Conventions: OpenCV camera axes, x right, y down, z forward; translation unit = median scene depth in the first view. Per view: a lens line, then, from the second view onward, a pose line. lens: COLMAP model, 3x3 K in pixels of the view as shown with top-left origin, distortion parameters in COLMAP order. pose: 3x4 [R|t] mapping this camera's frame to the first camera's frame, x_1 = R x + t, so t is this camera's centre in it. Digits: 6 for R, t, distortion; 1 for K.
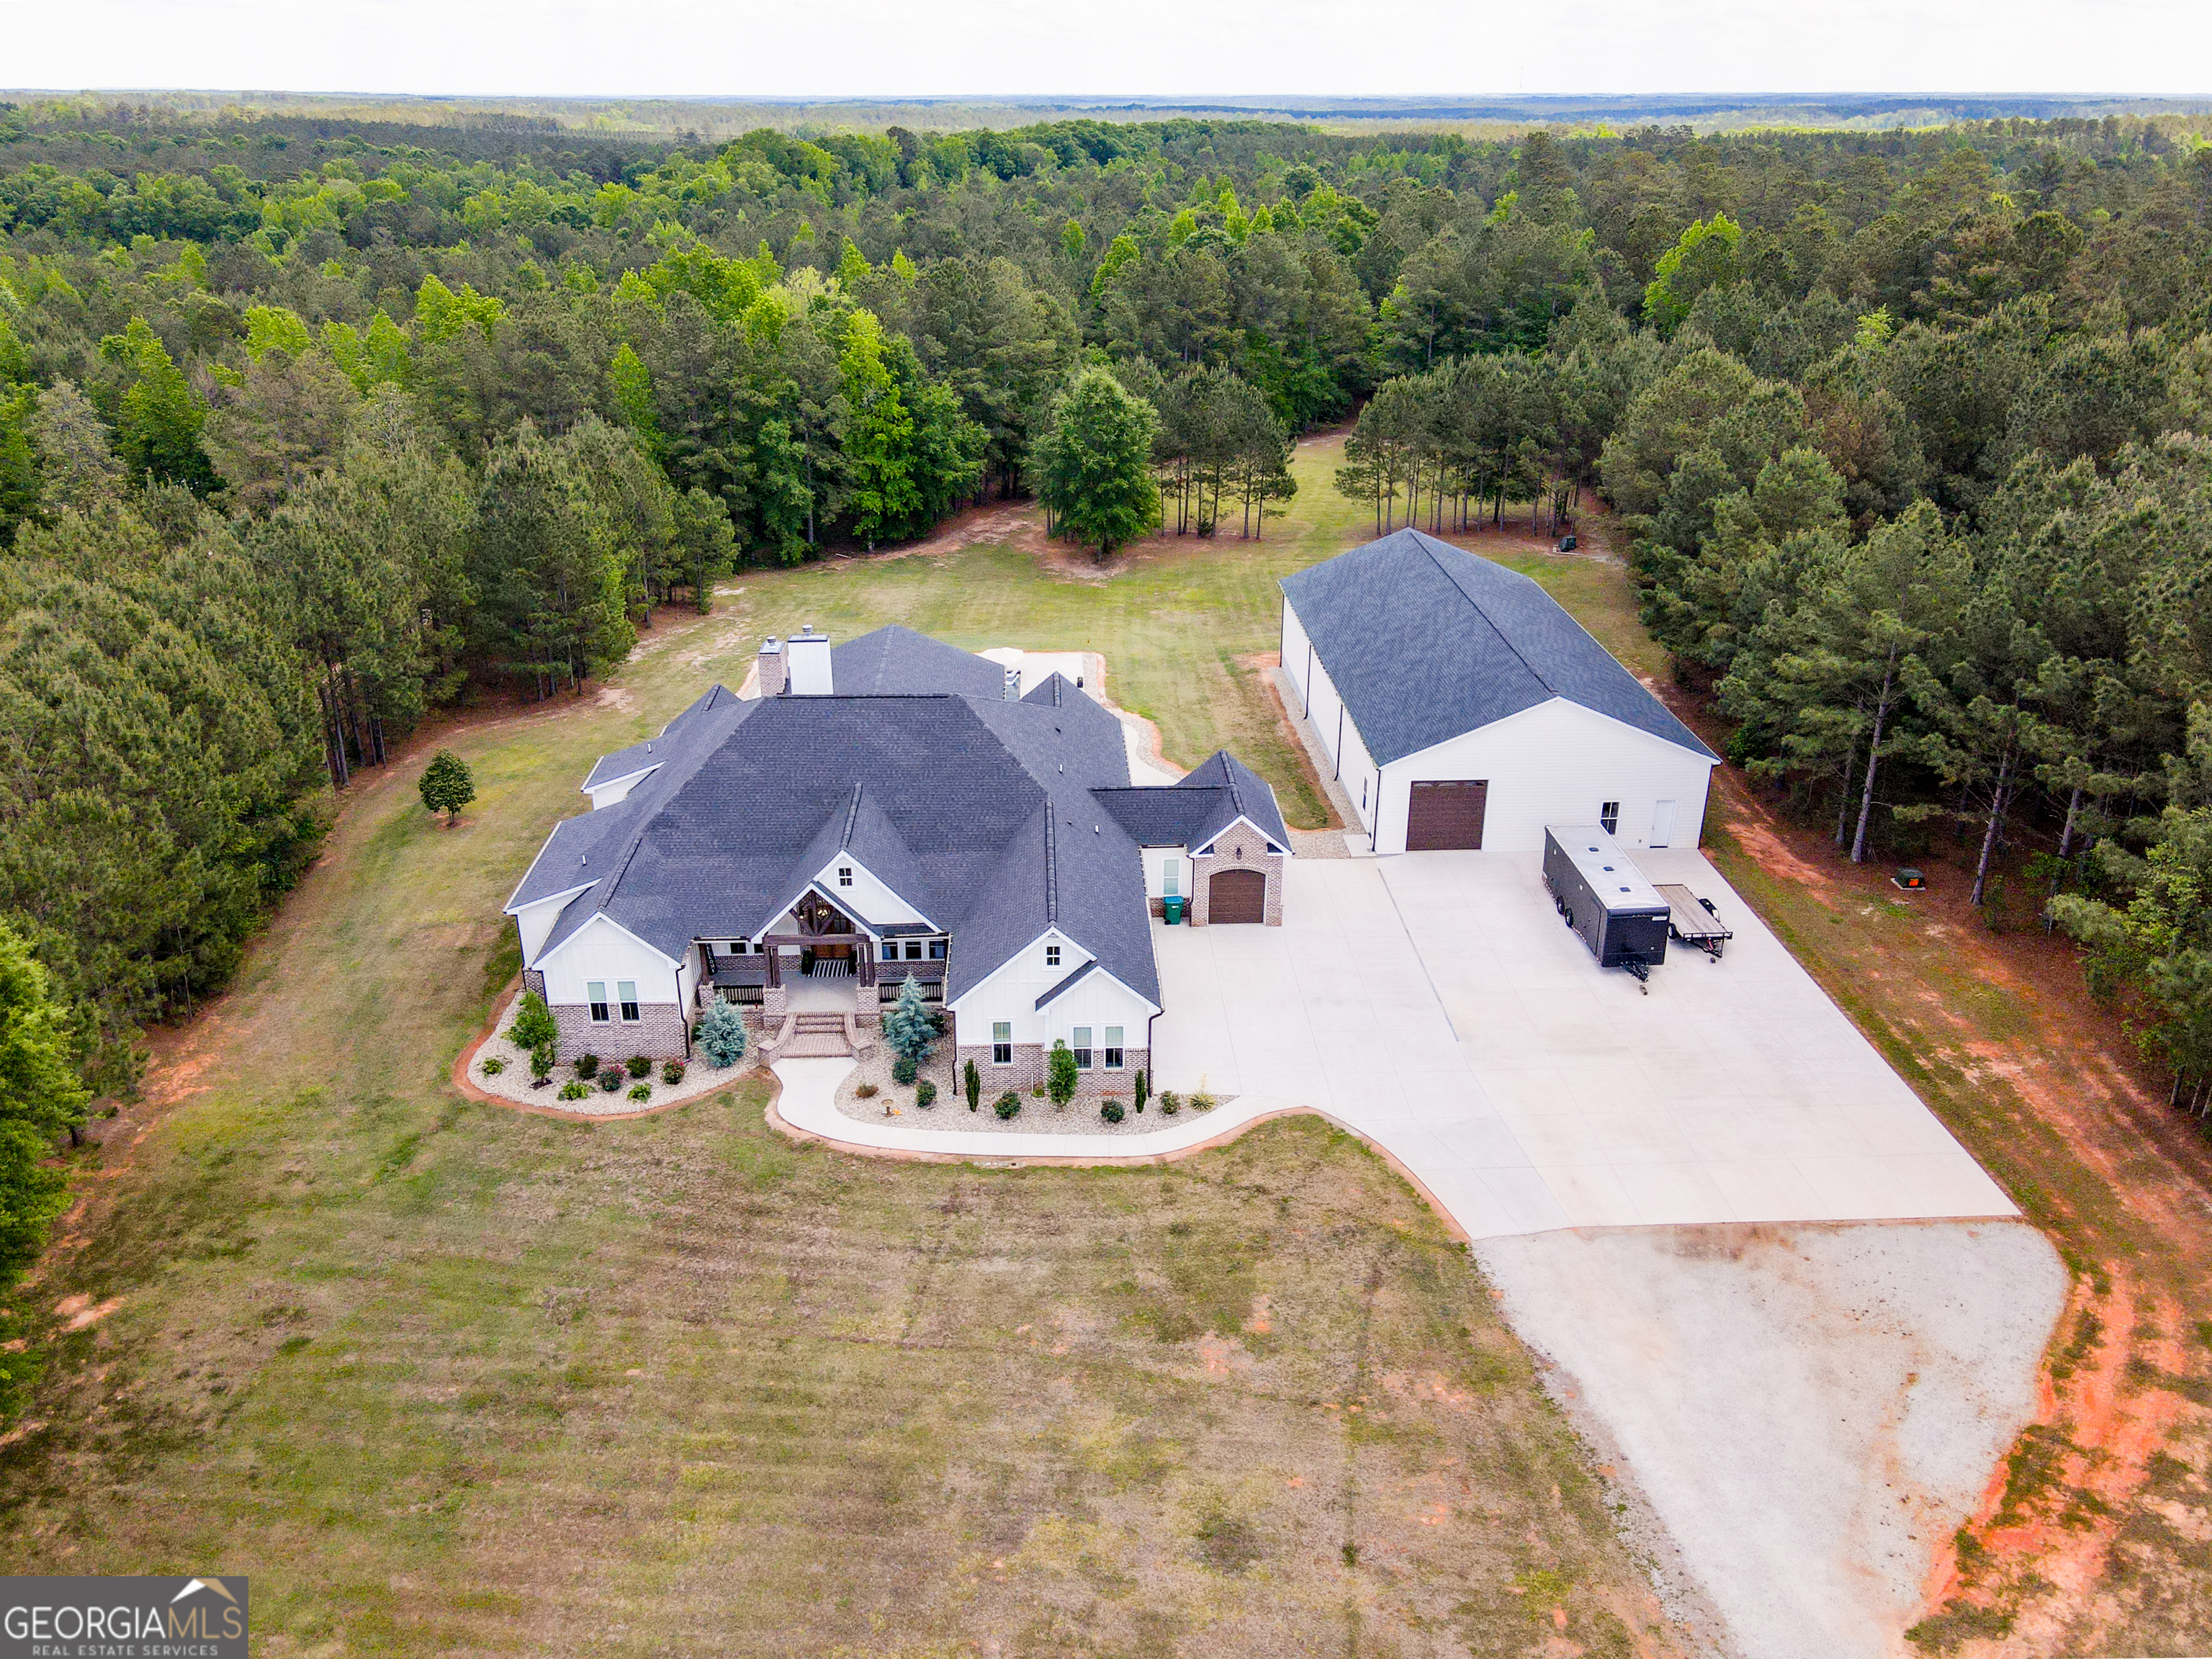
lens RADIAL K [[1652.0, 0, 1109.0], [0, 1652.0, 816.9], [0, 0, 1]] dist [0.001551, 0.020792]
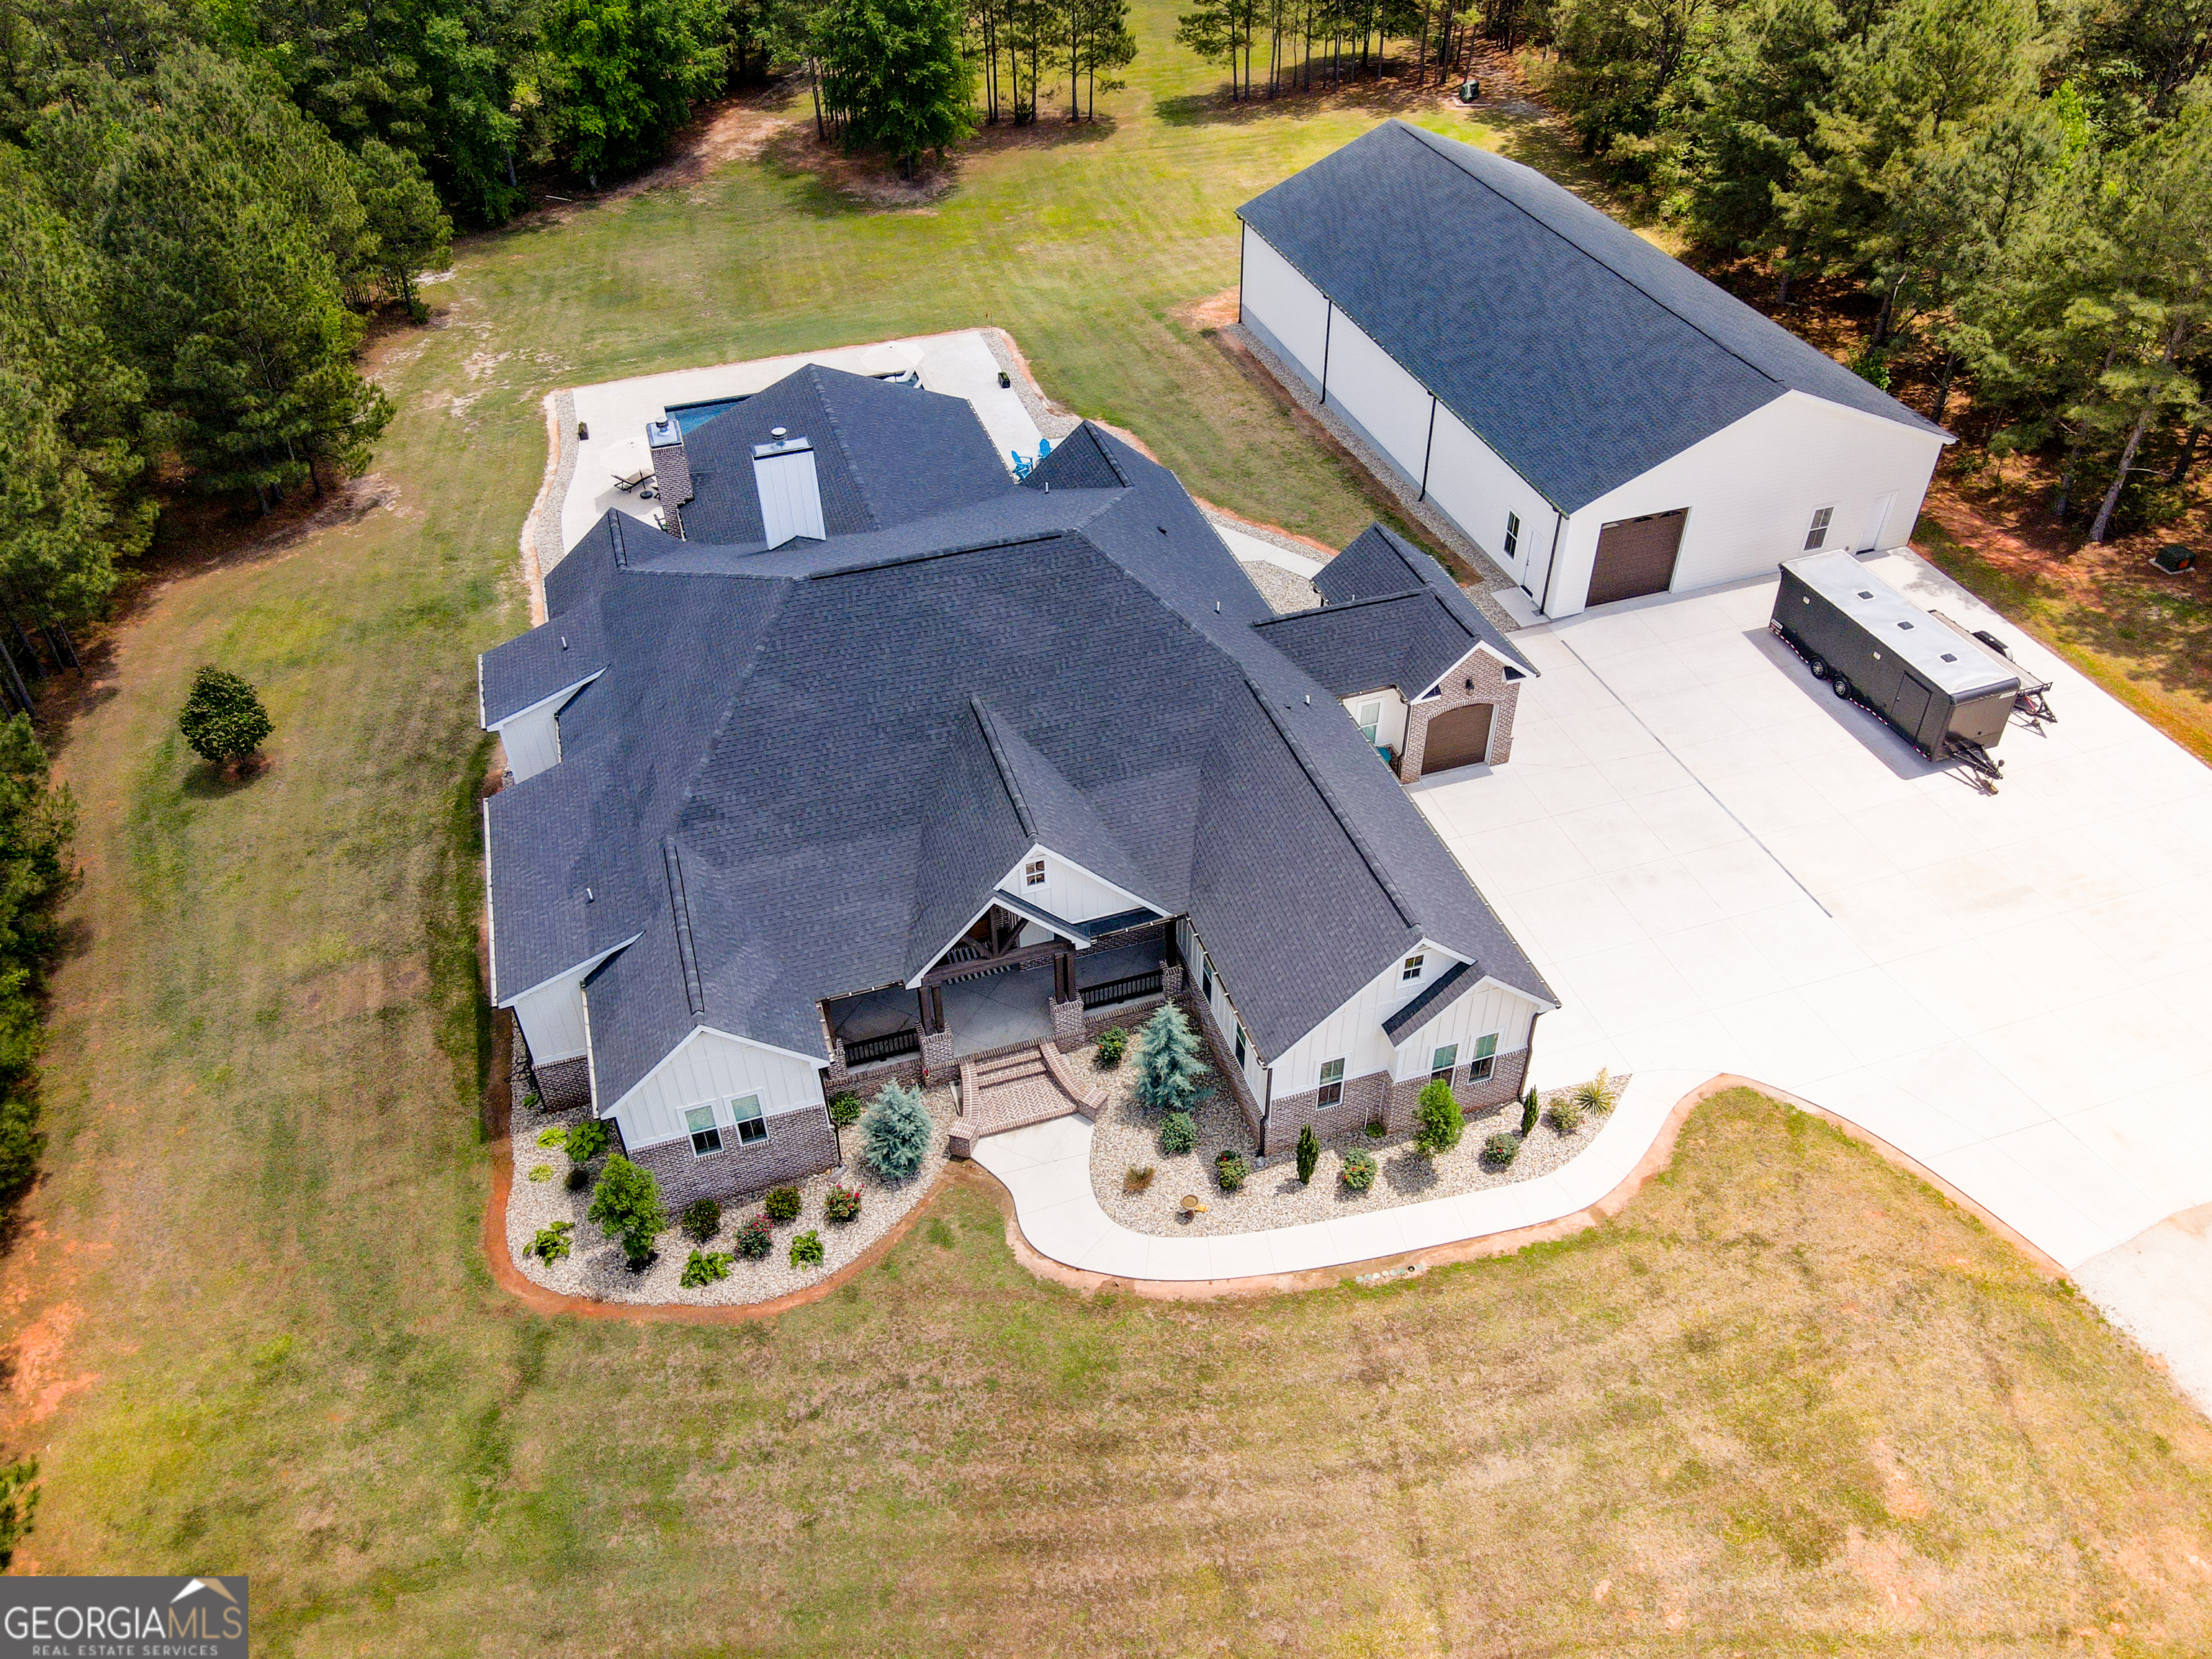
lens RADIAL K [[1633.5, 0, 1112.6], [0, 1633.5, 825.7], [0, 0, 1]] dist [-0.004271, 0.034102]
pose [[0.964736, -0.183057, 0.189141, -0.243679], [0.122284, 0.948014, 0.293797, -0.166473], [-0.233090, -0.260308, 0.936968, 0.372928]]
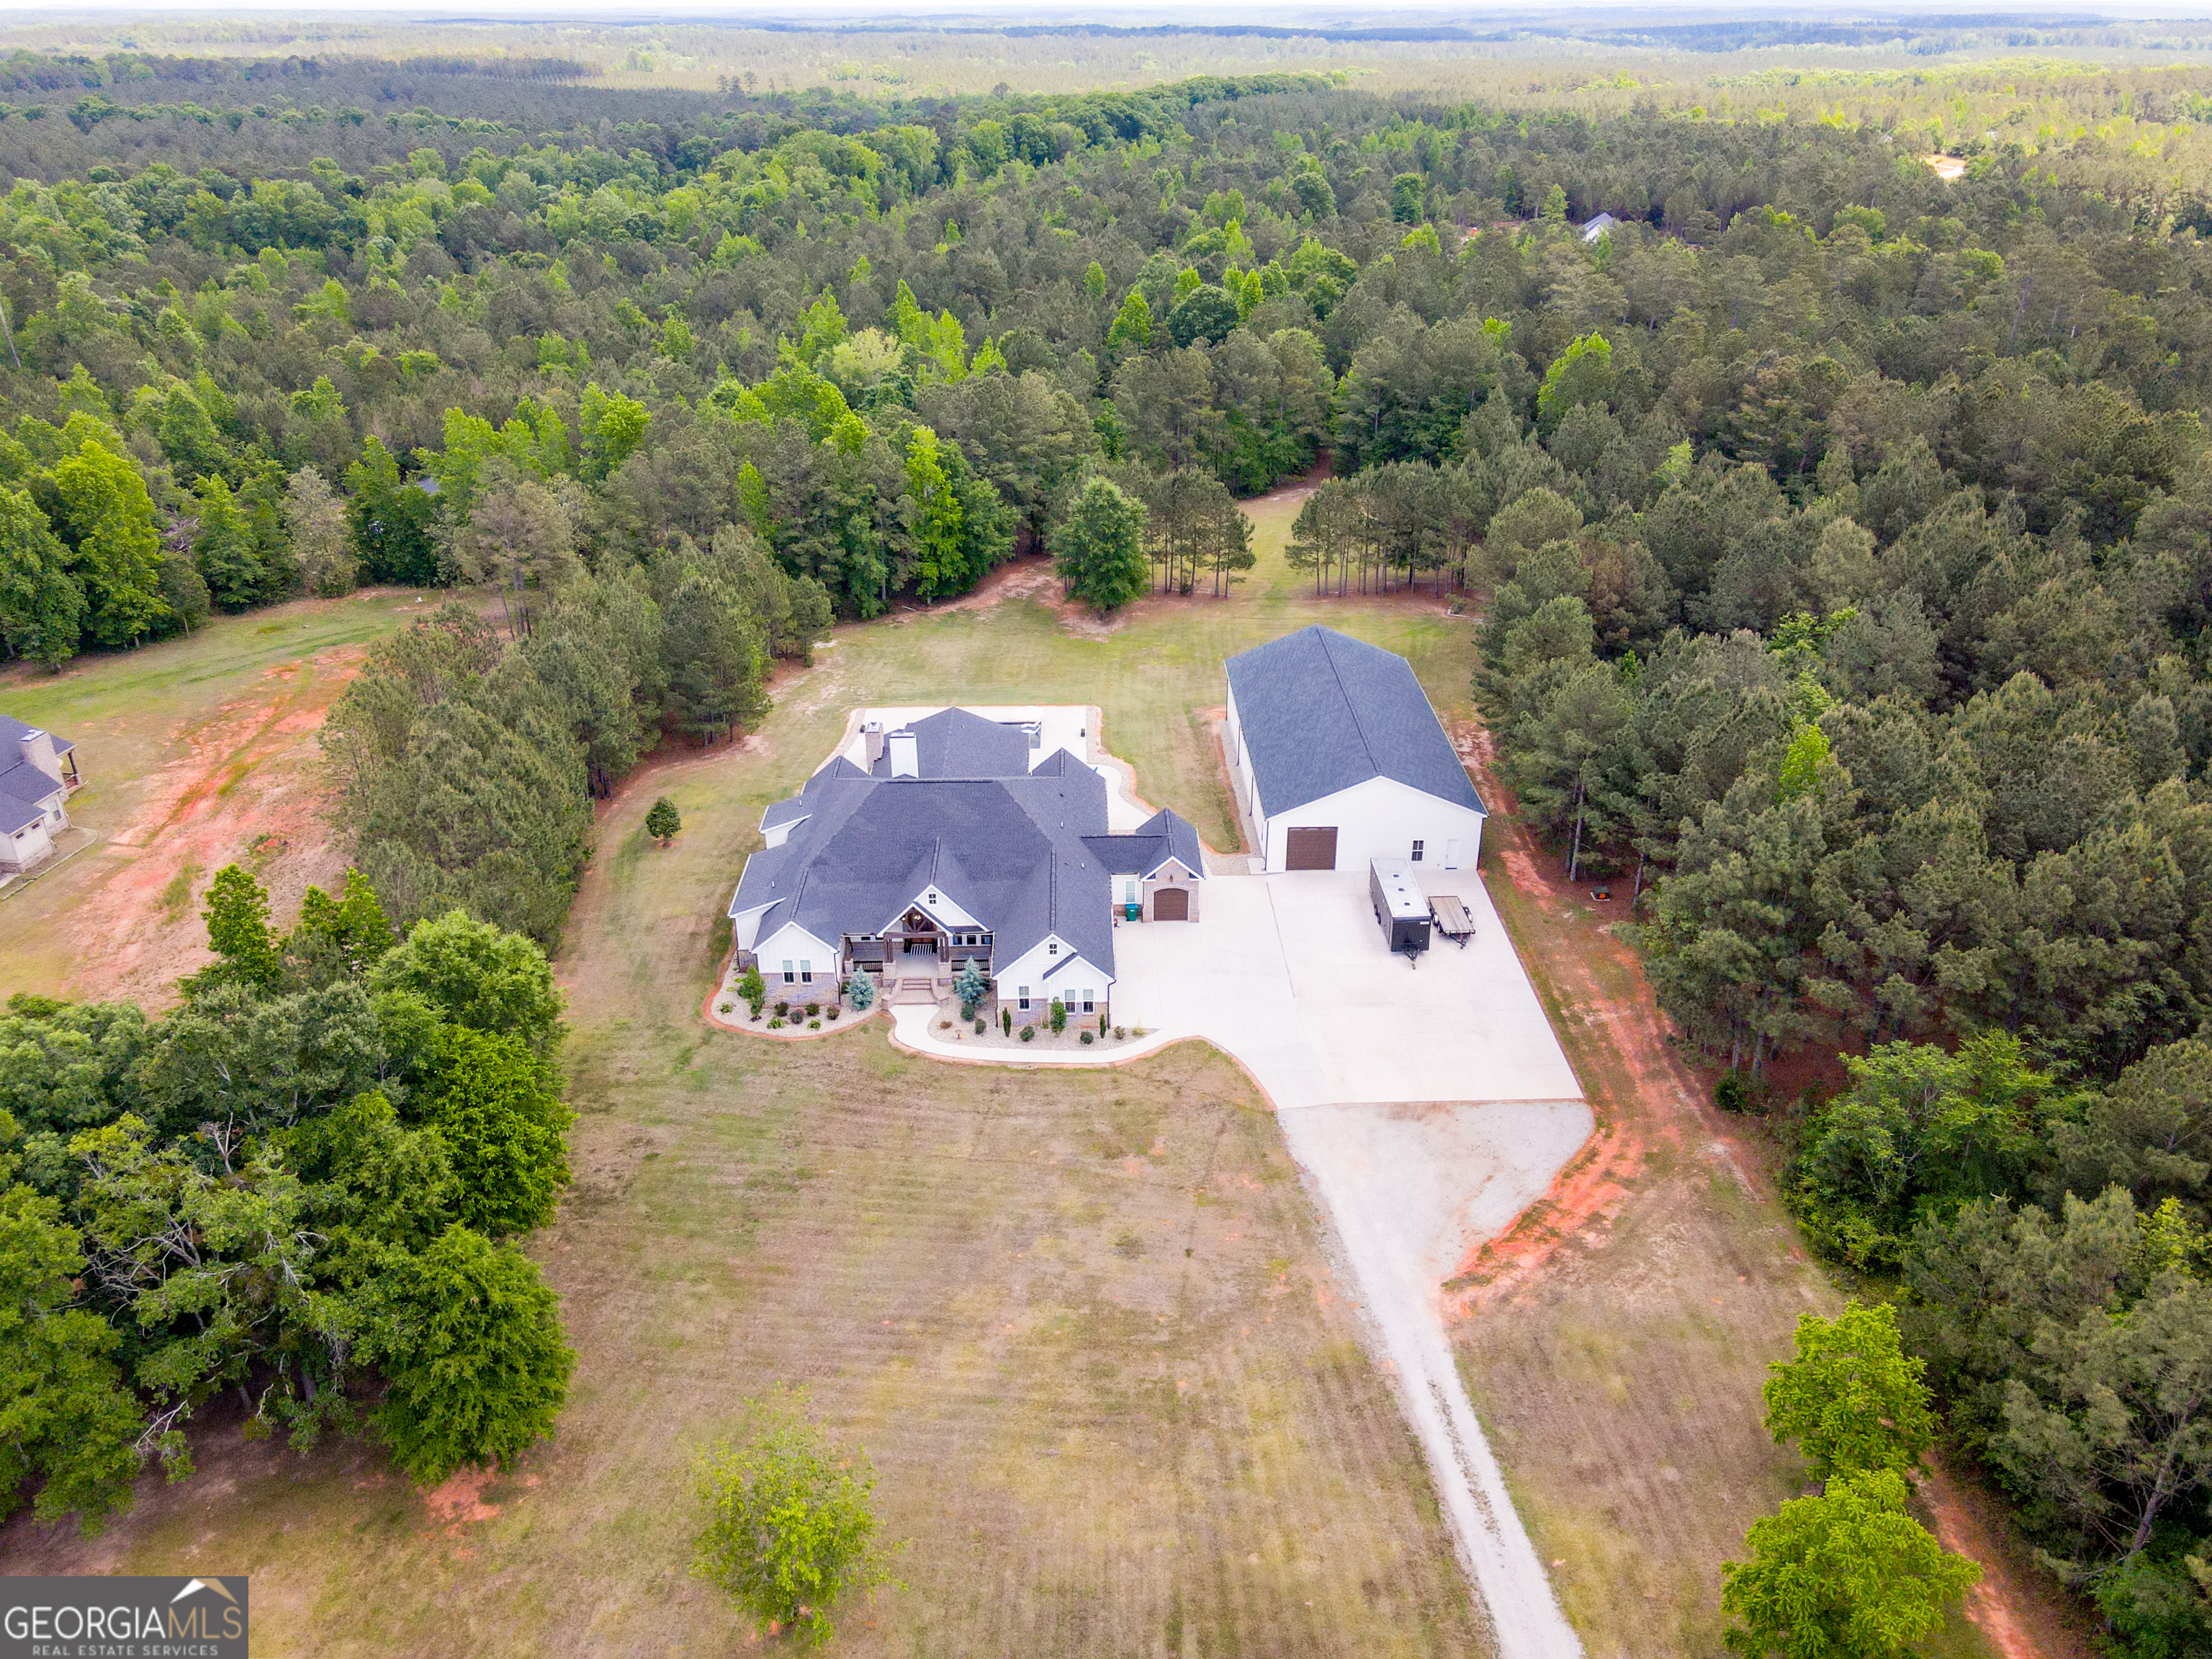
lens RADIAL K [[1633.5, 0, 1112.6], [0, 1633.5, 825.7], [0, 0, 1]] dist [-0.004271, 0.034102]
pose [[0.999836, 0.005458, -0.017240, 0.052823], [-0.004509, 0.998498, 0.054609, -0.127848], [0.017512, -0.054522, 0.998359, -0.649827]]
